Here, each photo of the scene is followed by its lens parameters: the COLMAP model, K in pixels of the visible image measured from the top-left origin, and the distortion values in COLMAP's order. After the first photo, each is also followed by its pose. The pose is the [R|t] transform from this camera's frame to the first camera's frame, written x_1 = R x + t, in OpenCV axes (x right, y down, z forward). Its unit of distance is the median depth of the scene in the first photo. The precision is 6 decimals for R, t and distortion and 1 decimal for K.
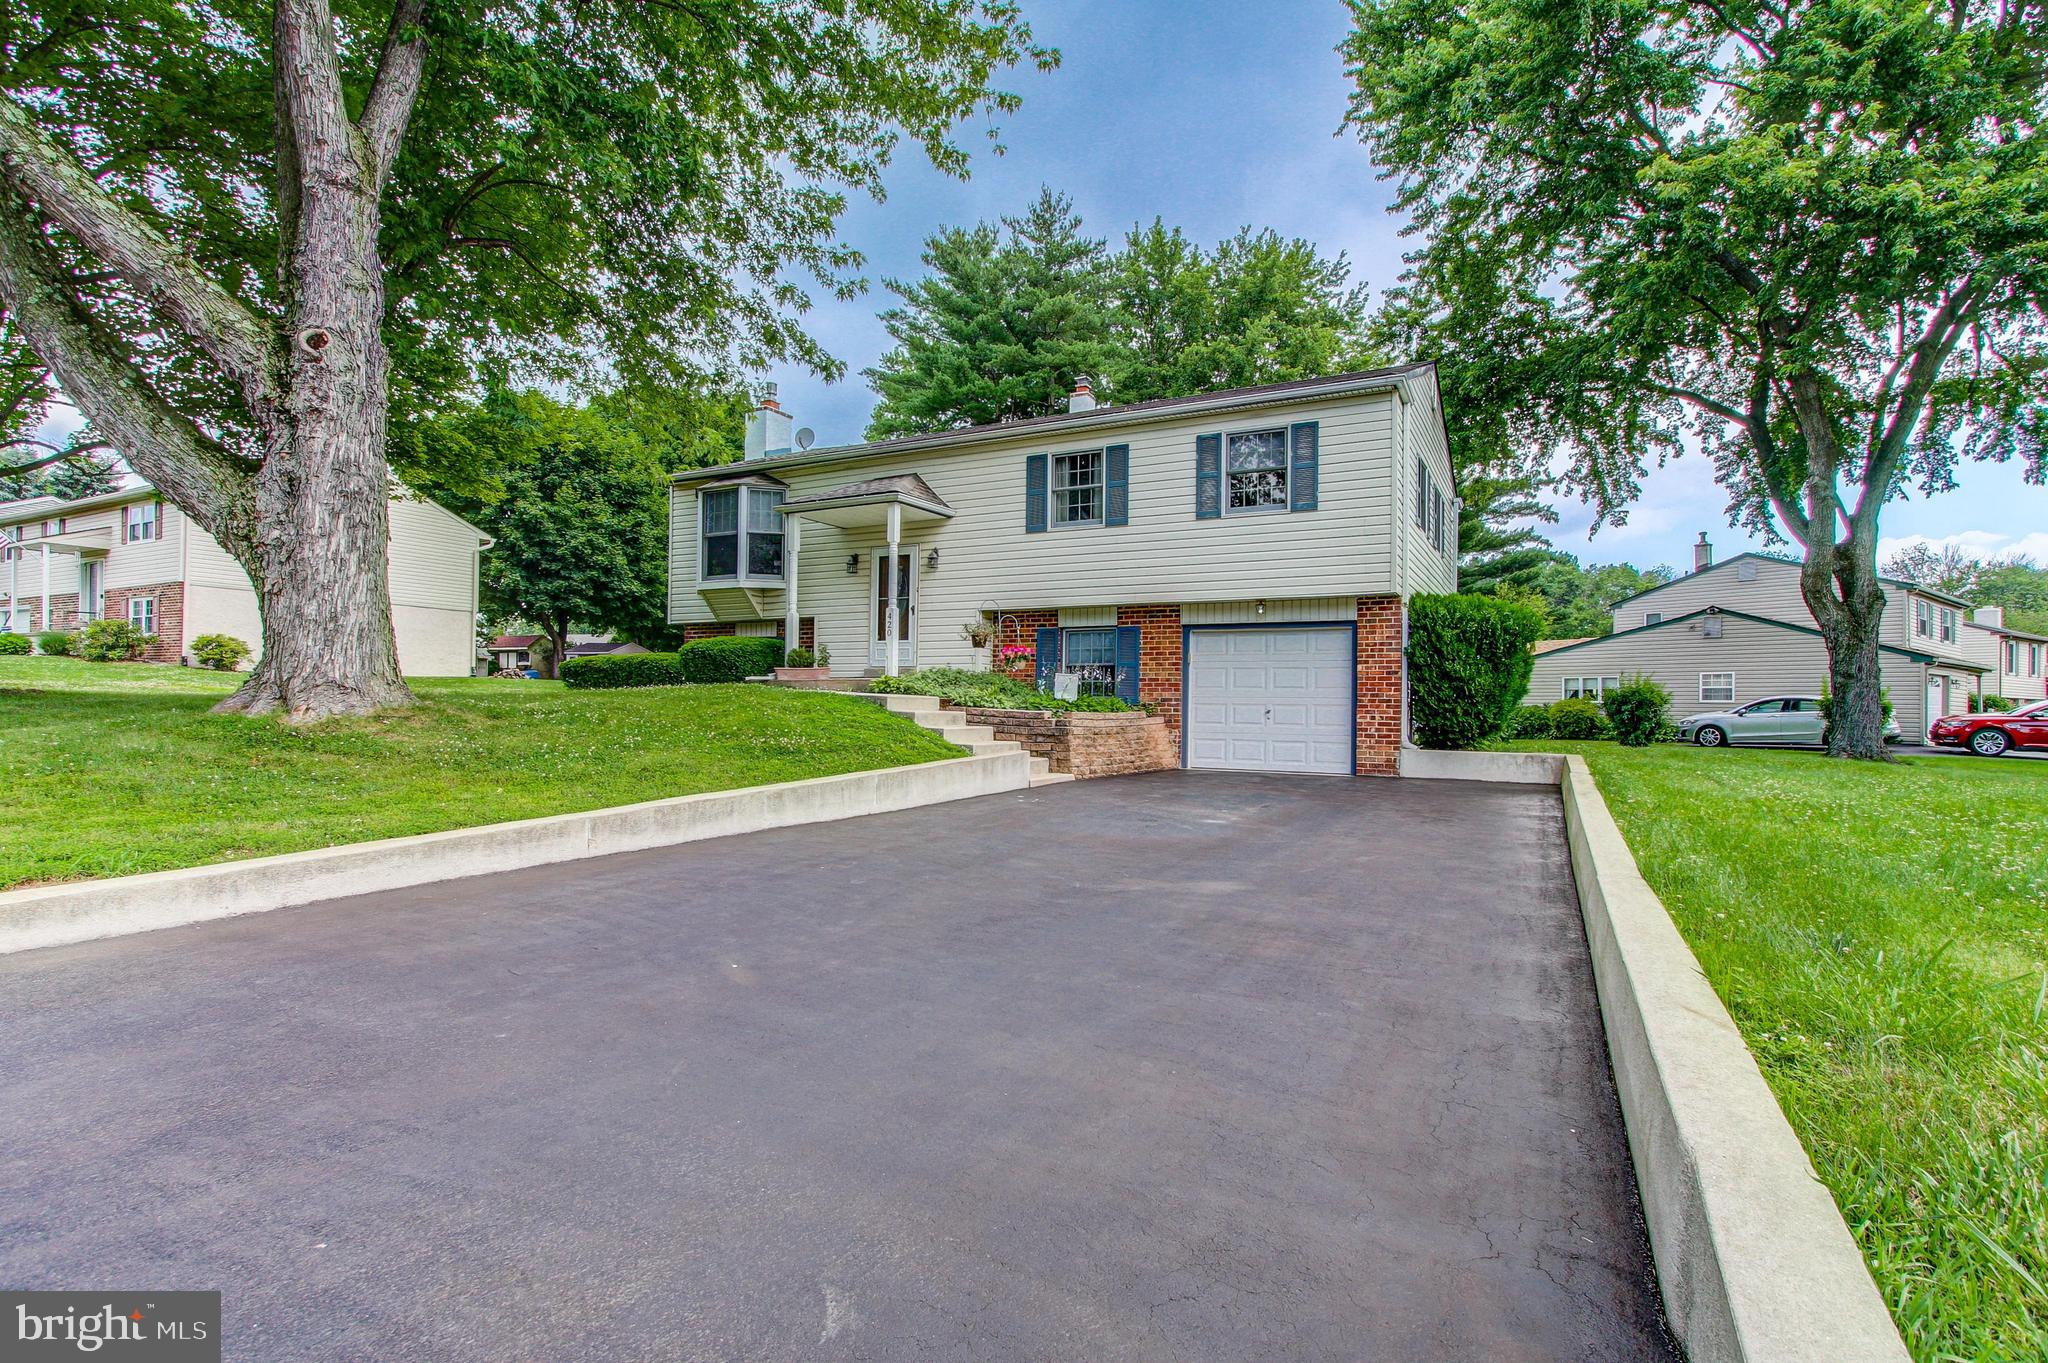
lens RADIAL K [[999.8, 0, 1009.3], [0, 999.8, 685.7], [0, 0, 1]] dist [-0.005452, -0.000317]
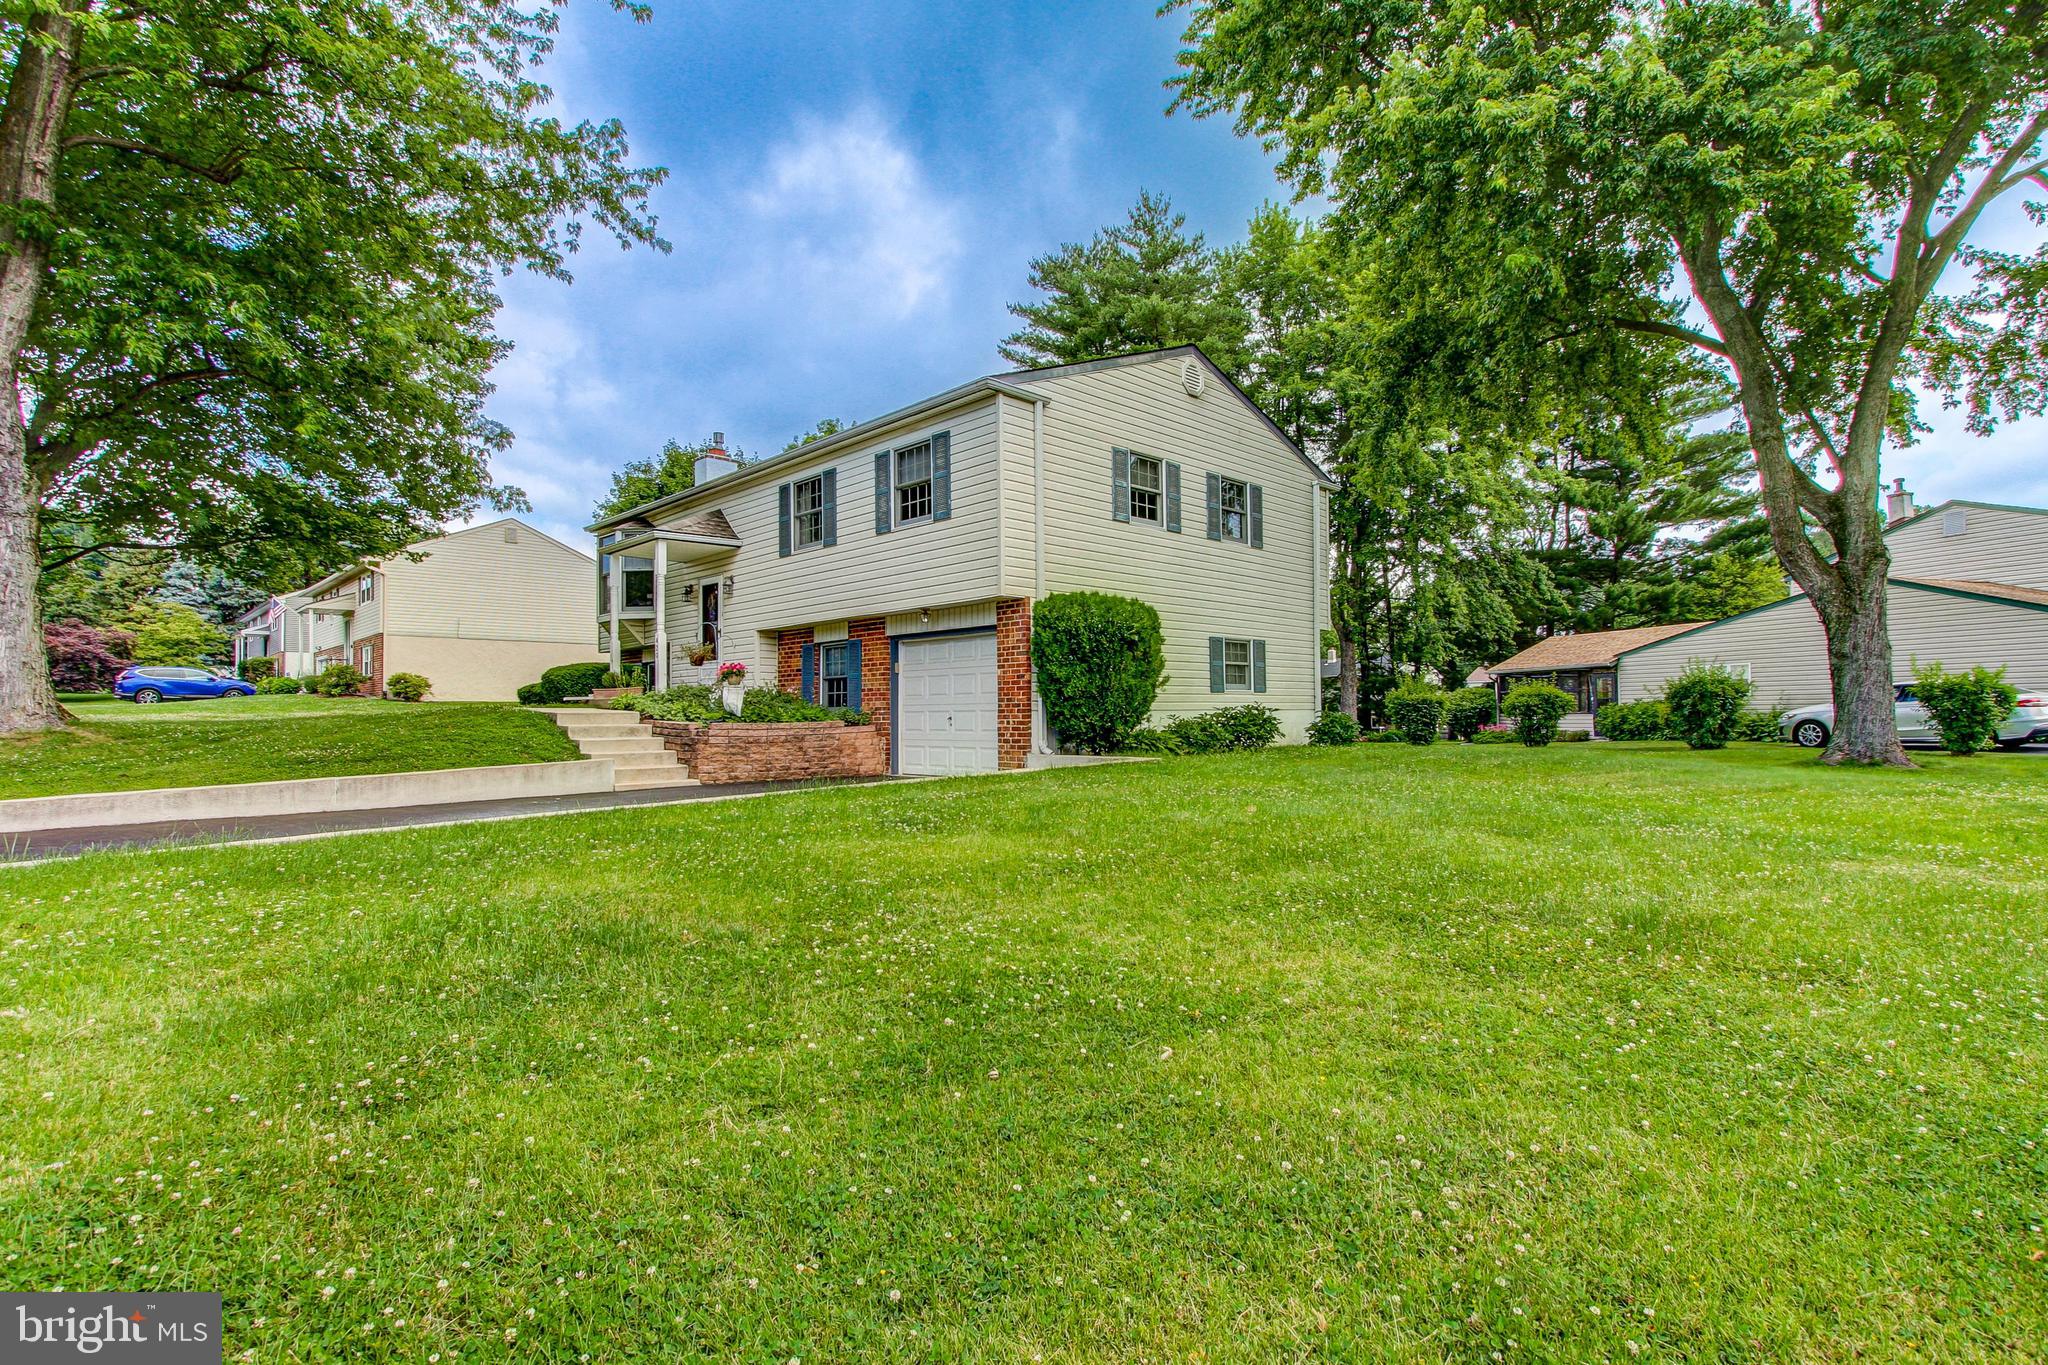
lens RADIAL K [[999.8, 0, 1009.3], [0, 999.8, 686.7], [0, 0, 1]] dist [-0.005452, -0.000317]
pose [[0.952003, -0.031063, -0.304508, 0.565347], [0.028189, 0.999507, -0.013831, 0.008787], [0.304787, 0.004584, 0.952409, 0.046760]]
